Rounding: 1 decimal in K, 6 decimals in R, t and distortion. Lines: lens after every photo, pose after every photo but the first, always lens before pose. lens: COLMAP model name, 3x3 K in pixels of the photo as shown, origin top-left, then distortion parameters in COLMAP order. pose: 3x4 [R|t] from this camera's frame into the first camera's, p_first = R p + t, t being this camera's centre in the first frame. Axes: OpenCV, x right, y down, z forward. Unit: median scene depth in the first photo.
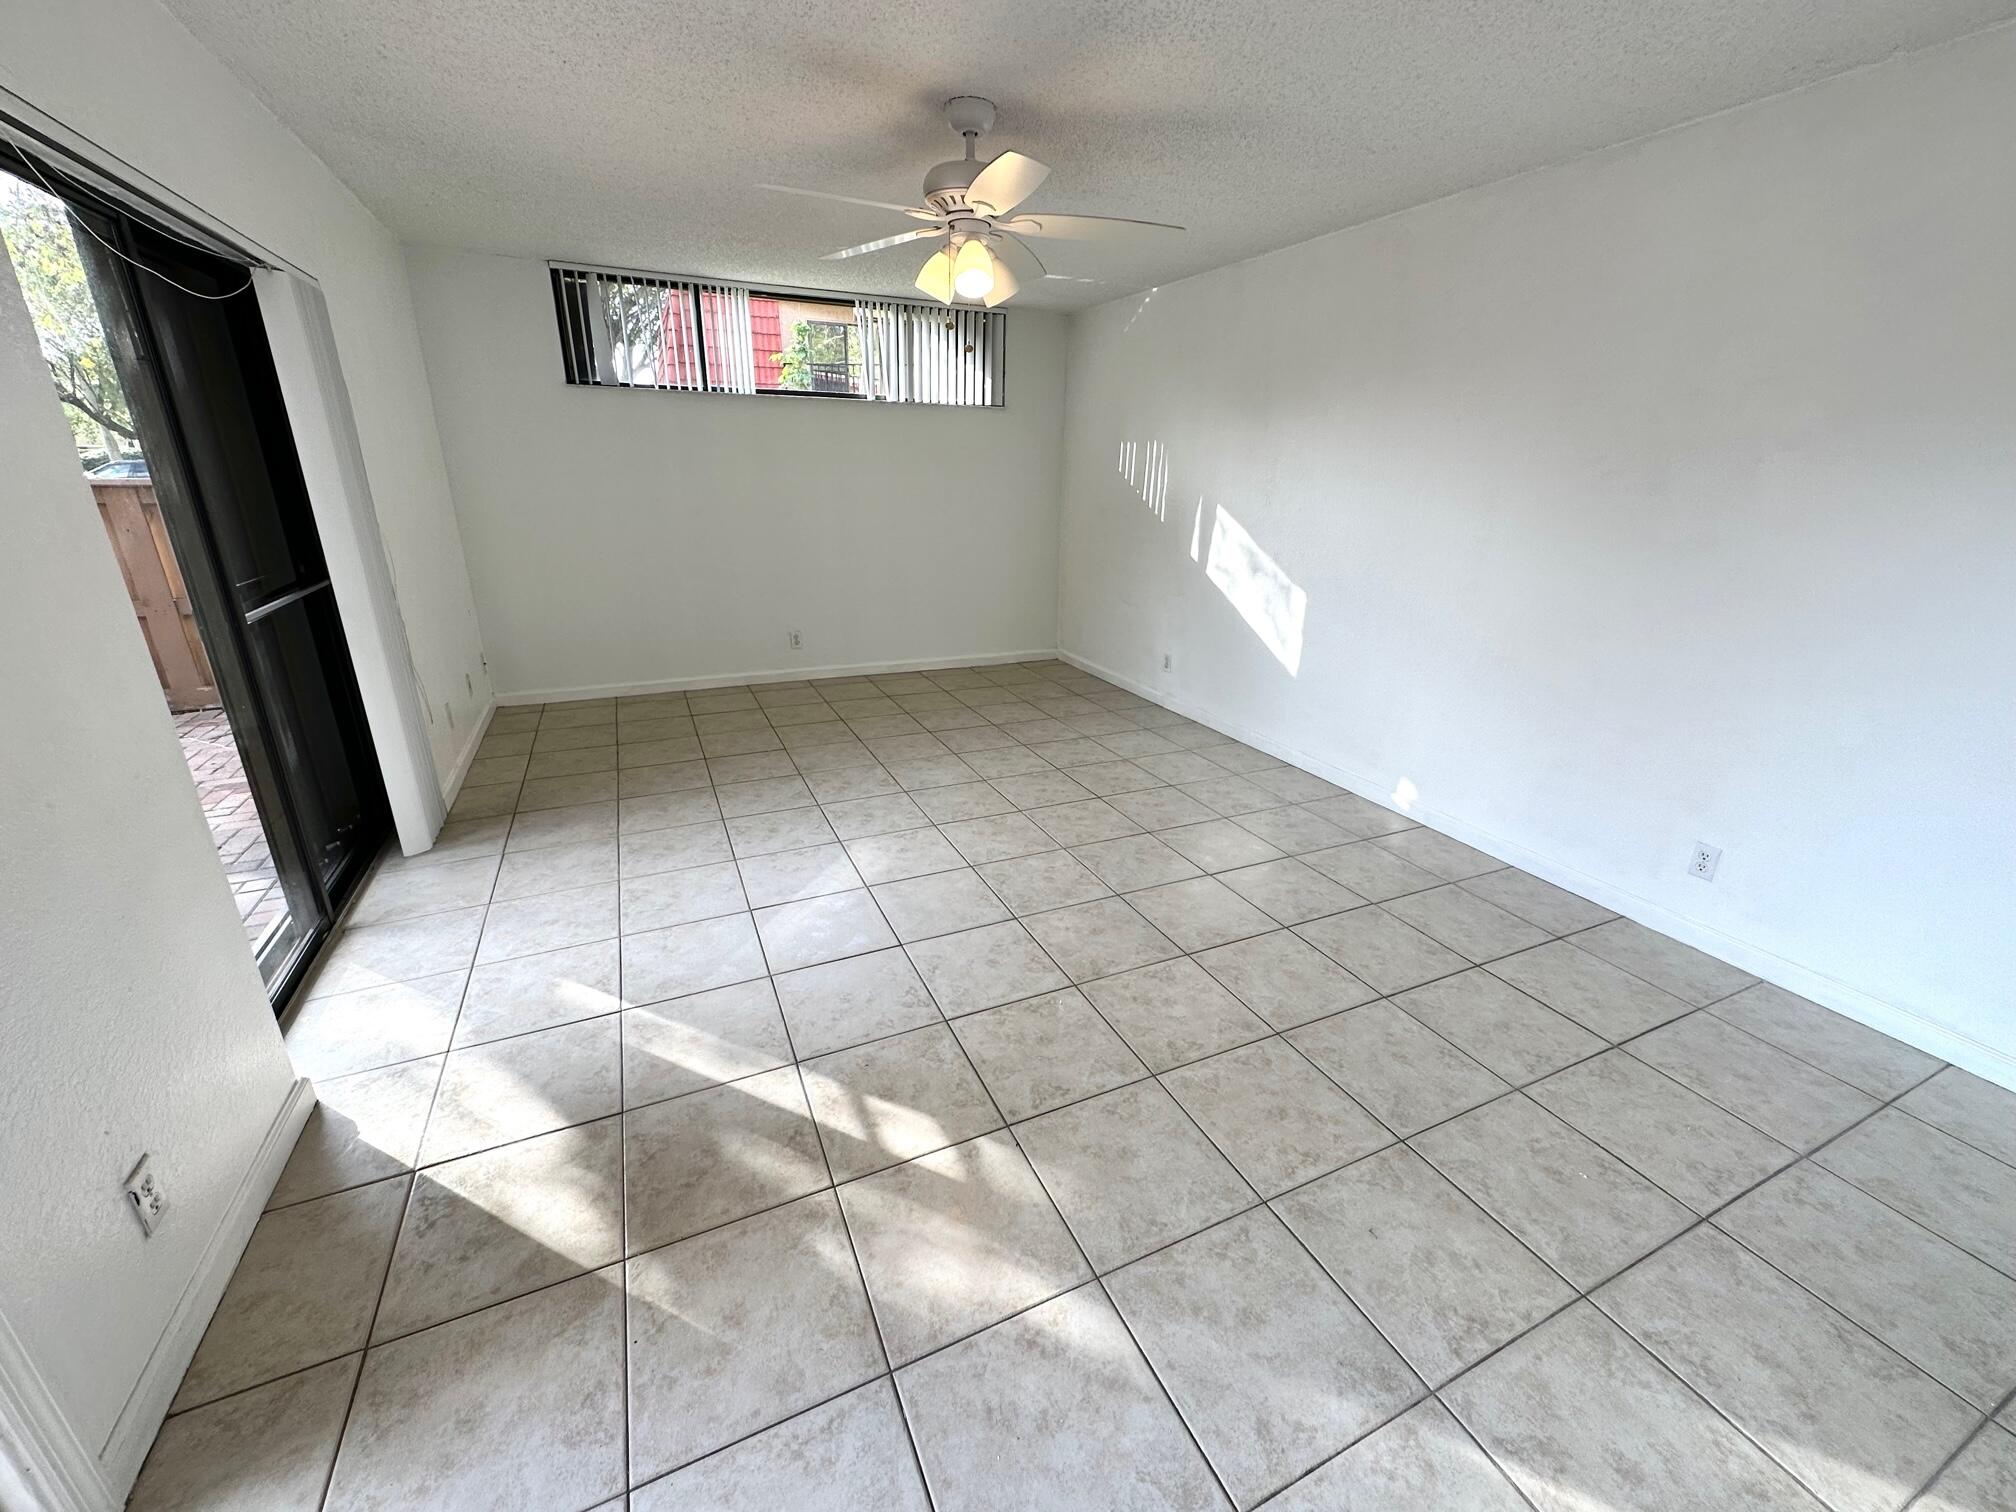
lens RADIAL K [[803.7, 0, 1004.2], [0, 803.7, 759.8], [0, 0, 1]] dist [-0.017686, -0.000049]
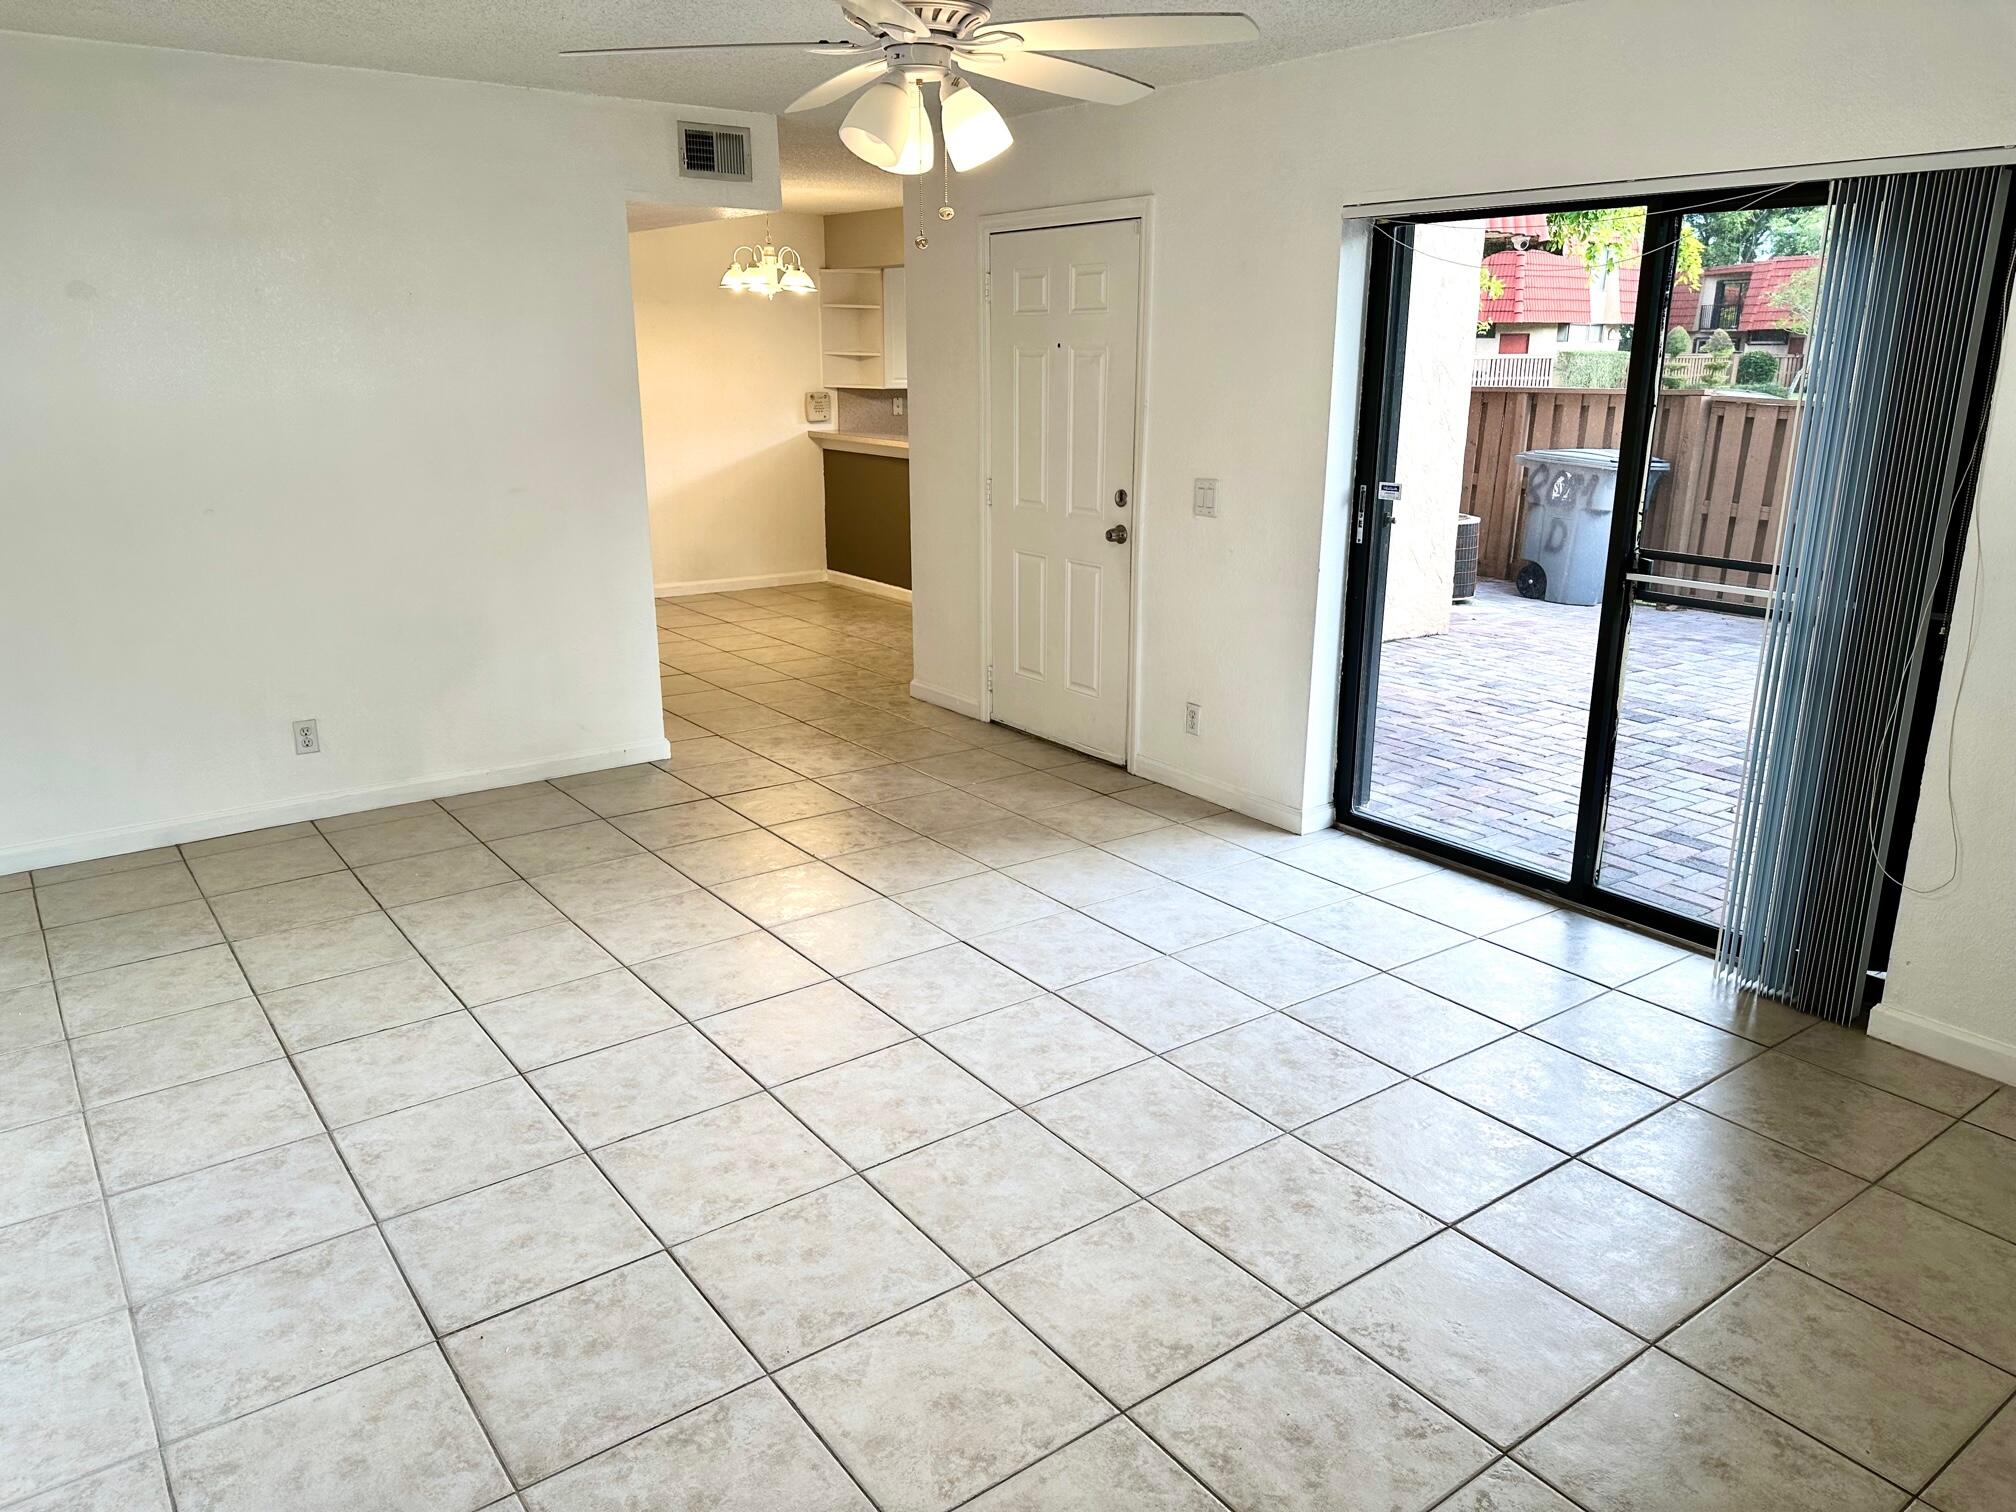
lens RADIAL K [[1415.7, 0, 1008.1], [0, 1415.7, 756.4], [0, 0, 1]] dist [0.007050, -0.003096]
pose [[-0.978598, 0.034413, -0.202886, 0.089994], [-0.091739, 0.809571, 0.579809, -0.585342], [0.184203, 0.586012, -0.789088, 1.480535]]
